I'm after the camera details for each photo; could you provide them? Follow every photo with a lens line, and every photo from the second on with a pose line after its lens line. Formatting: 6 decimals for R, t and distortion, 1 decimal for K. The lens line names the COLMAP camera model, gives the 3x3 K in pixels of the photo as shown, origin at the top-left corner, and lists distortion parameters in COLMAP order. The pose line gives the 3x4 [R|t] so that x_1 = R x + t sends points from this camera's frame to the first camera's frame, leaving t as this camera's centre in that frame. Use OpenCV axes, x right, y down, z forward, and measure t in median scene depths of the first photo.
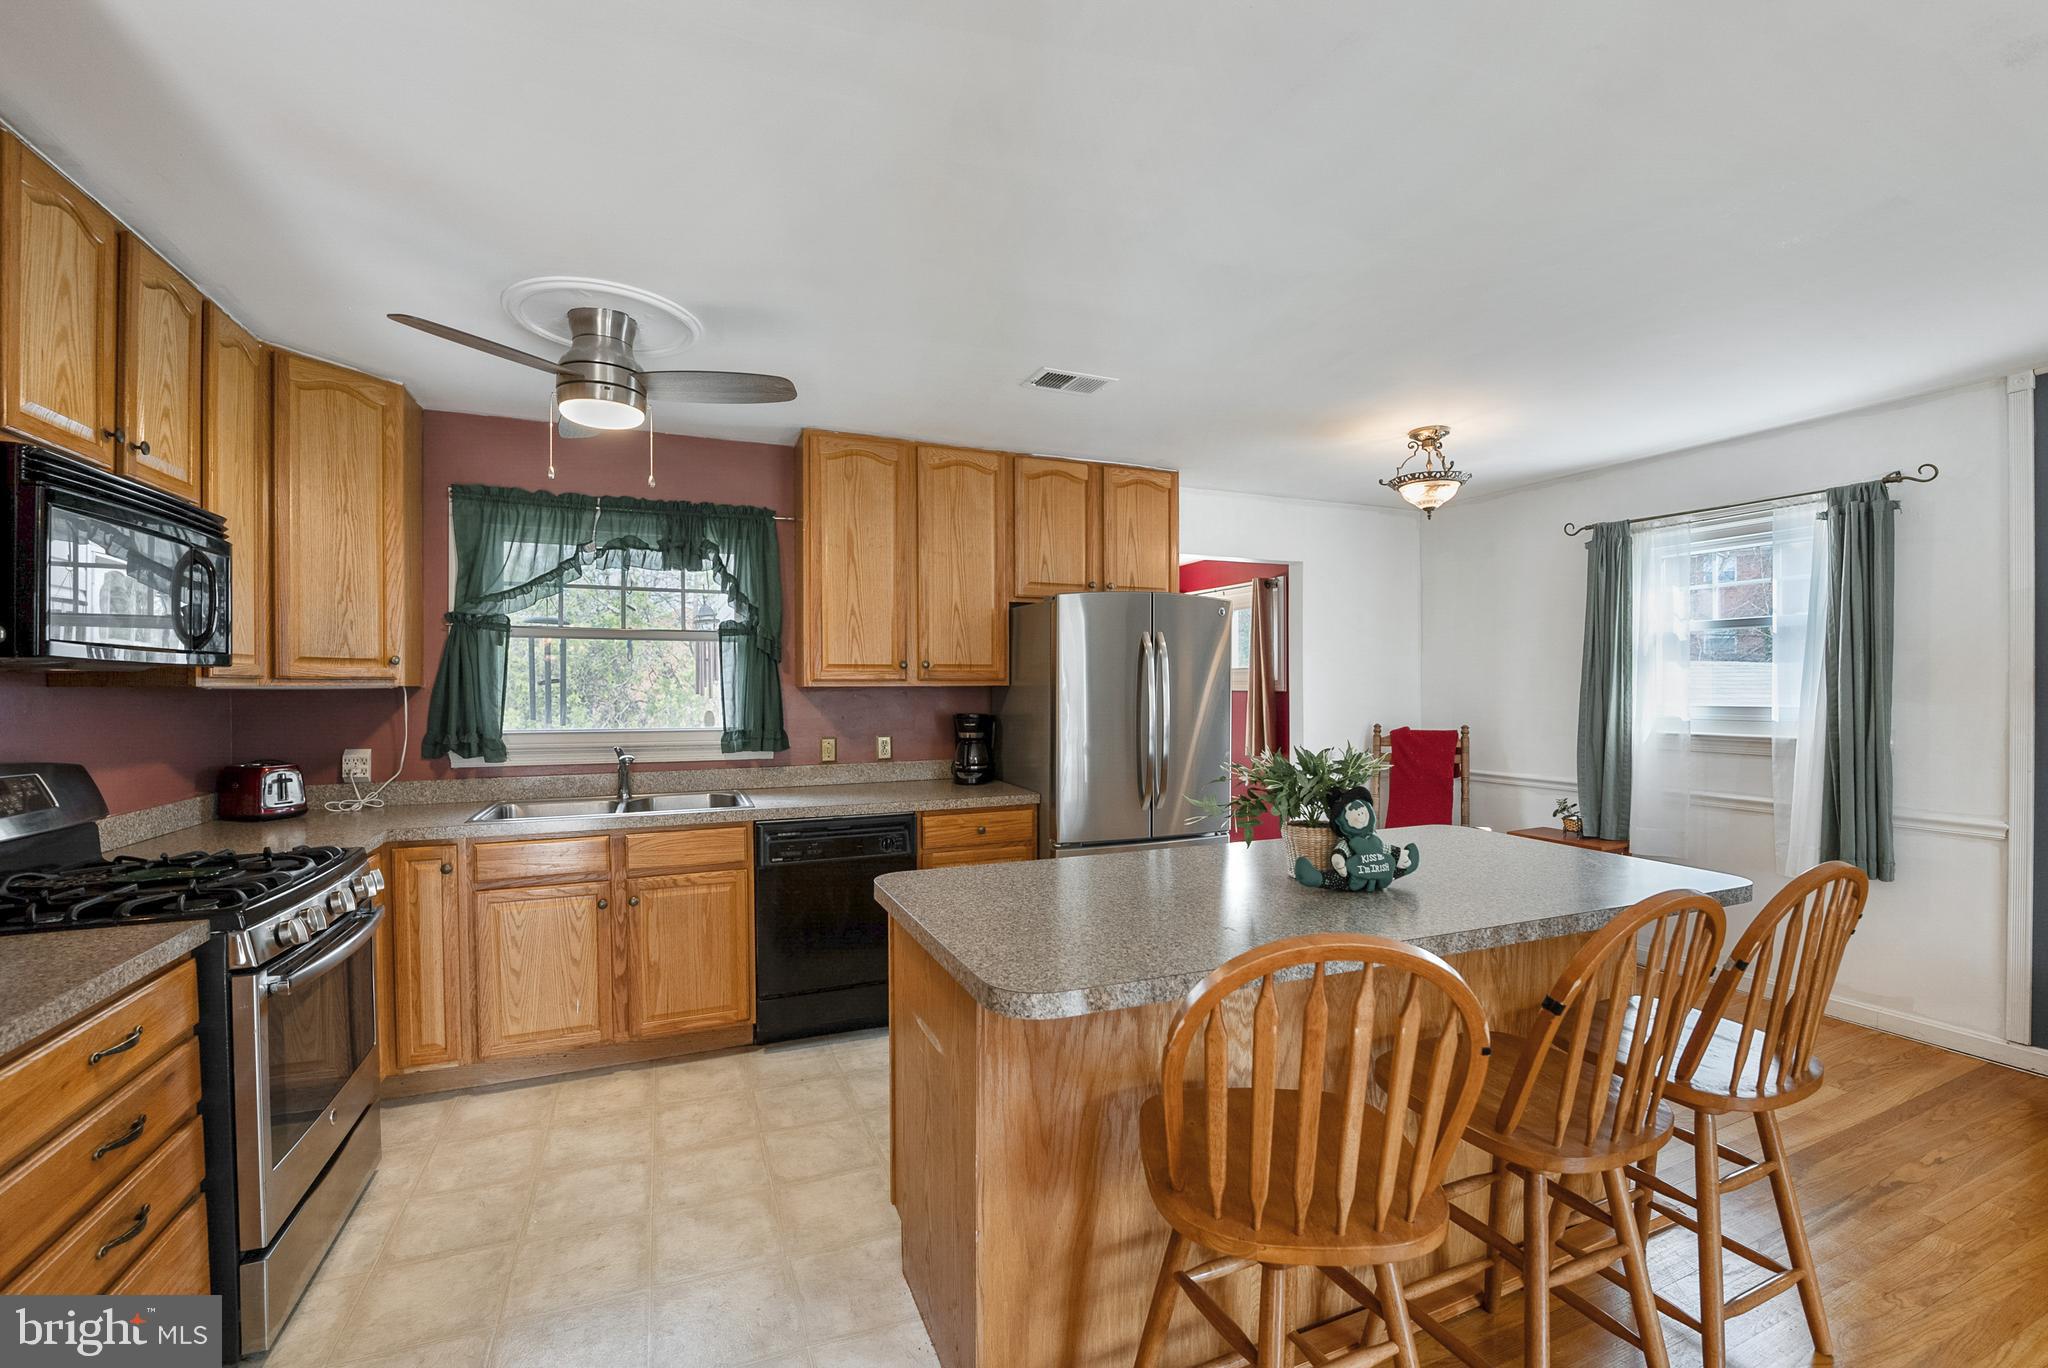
lens RADIAL K [[853.4, 0, 1020.8], [0, 853.4, 683.7], [0, 0, 1]] dist [-0.017584, 0.002244]
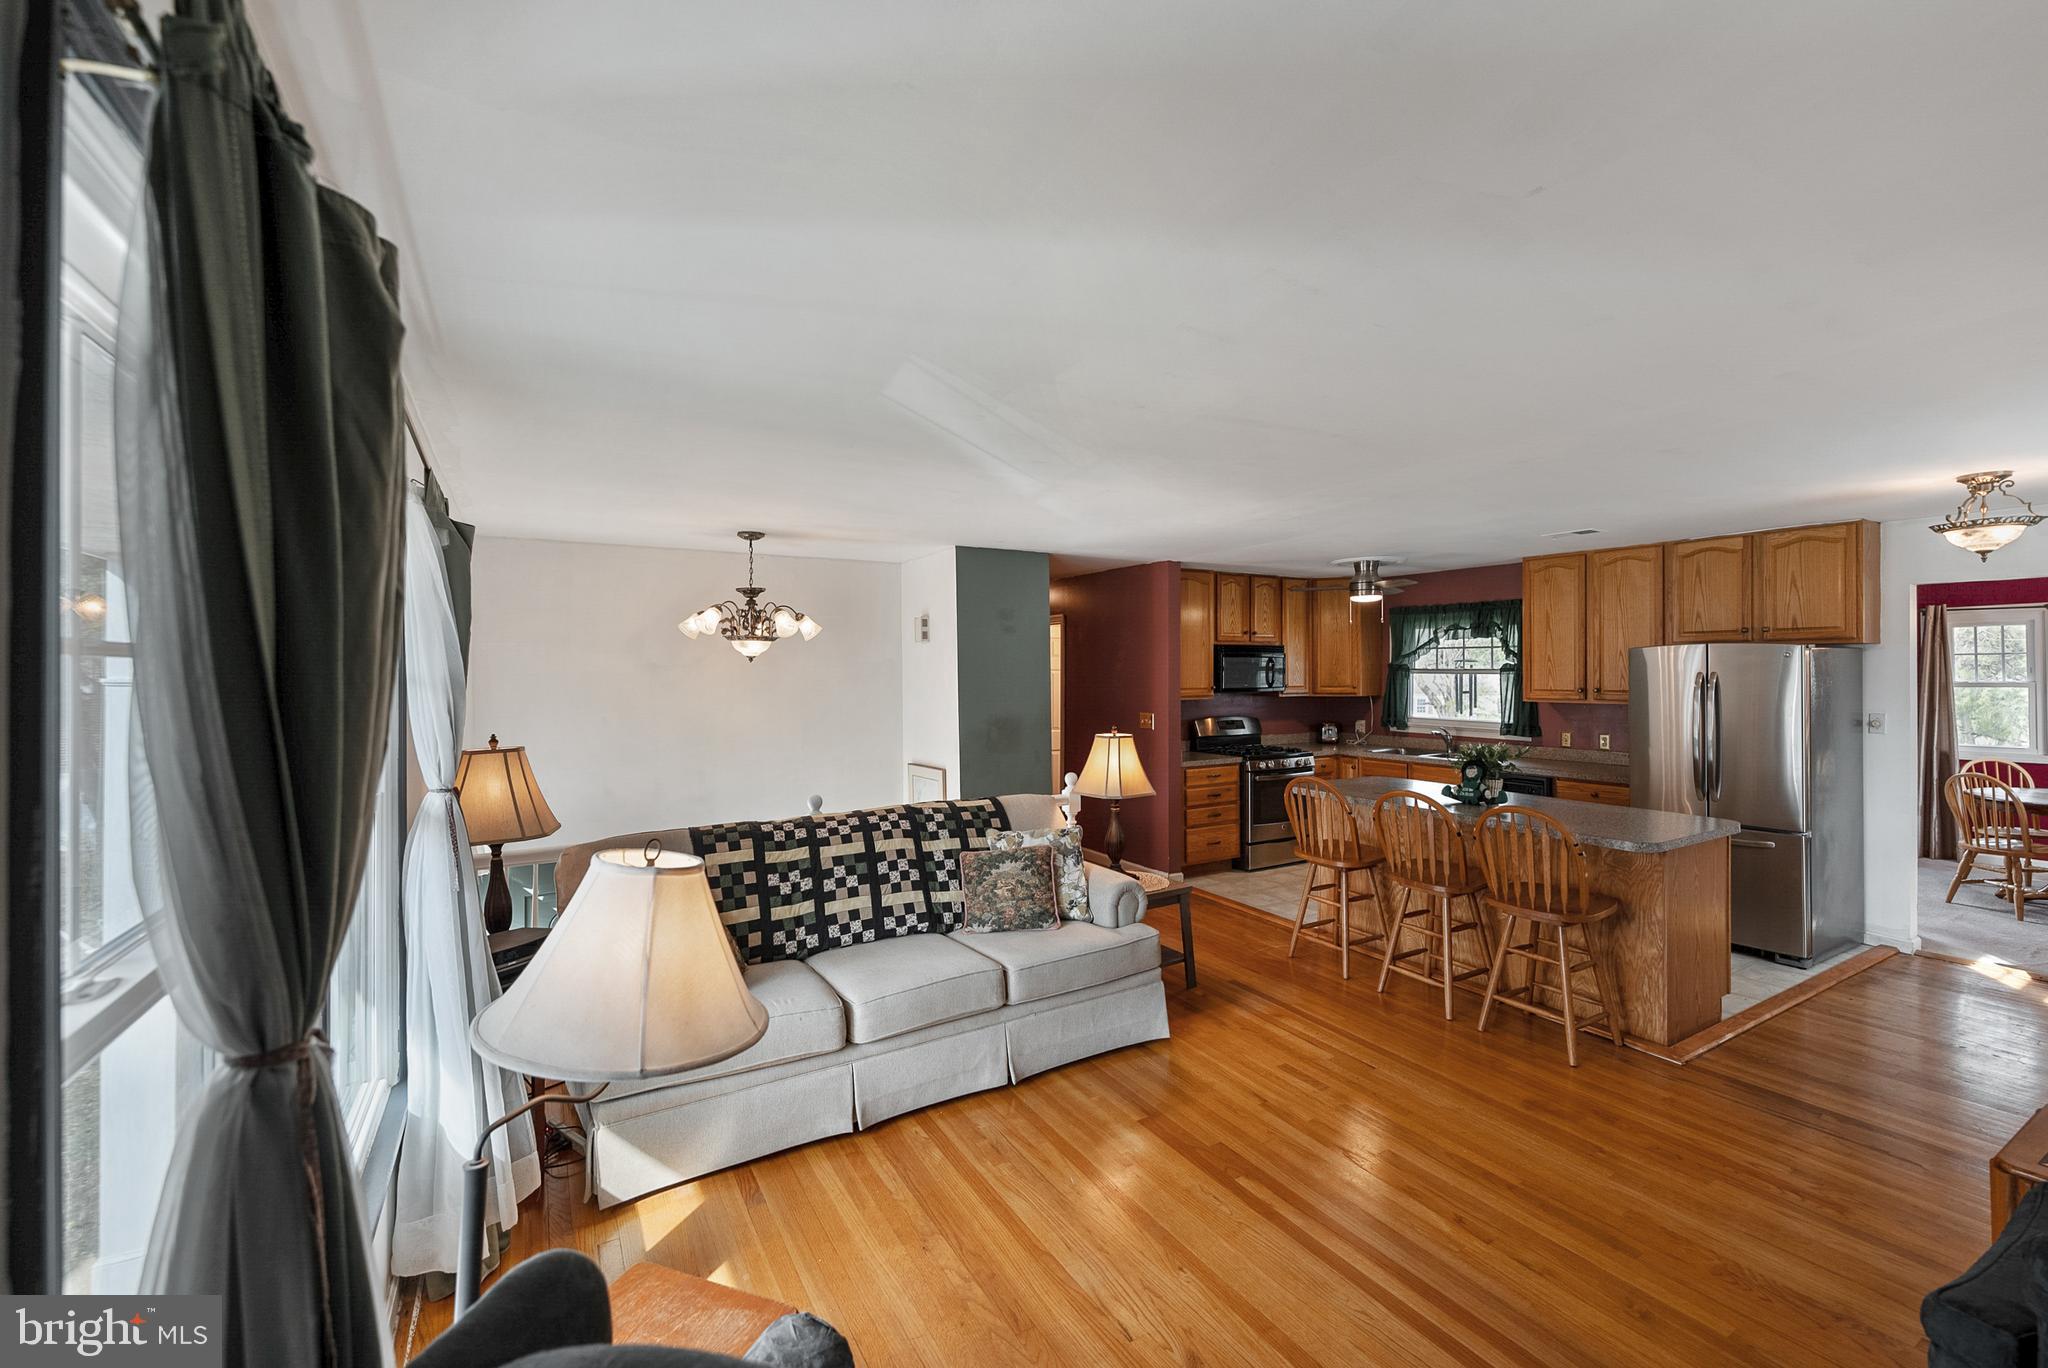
lens RADIAL K [[853.4, 0, 980.2], [0, 853.4, 681.1], [0, 0, 1]] dist [-0.017584, 0.002244]
pose [[0.098763, 0.016198, -0.994979, 1.409023], [0.007416, 0.999828, 0.017013, -0.078245], [0.995083, -0.009059, 0.098626, -0.315419]]
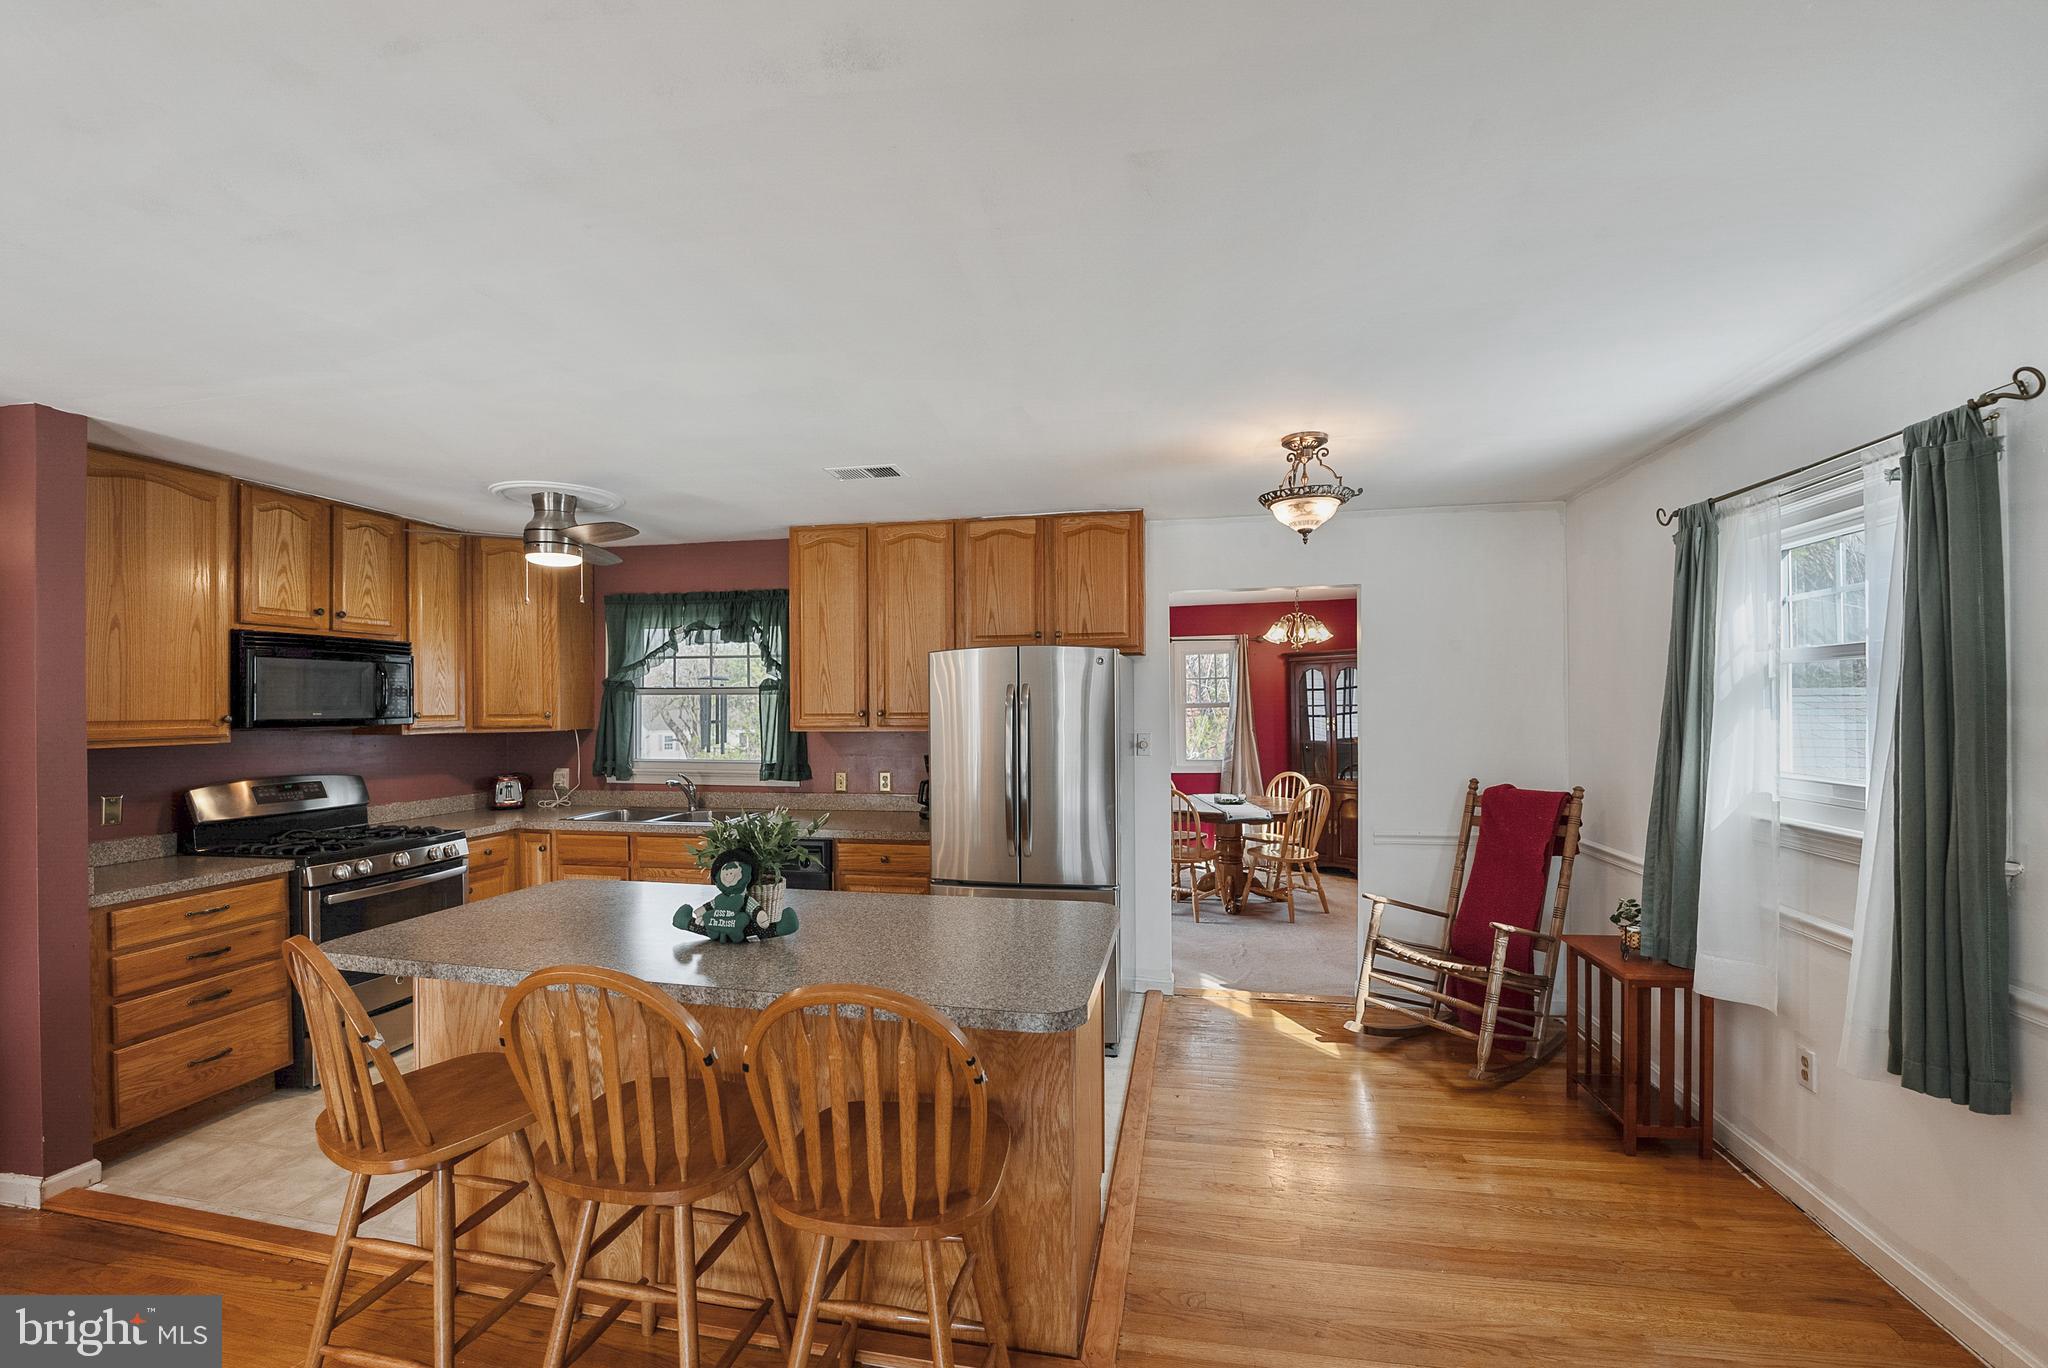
lens RADIAL K [[853.4, 0, 1025.3], [0, 853.4, 694.3], [0, 0, 1]] dist [-0.017584, 0.002244]
pose [[0.826536, -0.008769, -0.562815, 0.744130], [0.005917, 0.999959, -0.006890, -0.040691], [0.562853, 0.002365, 0.826554, 0.151008]]
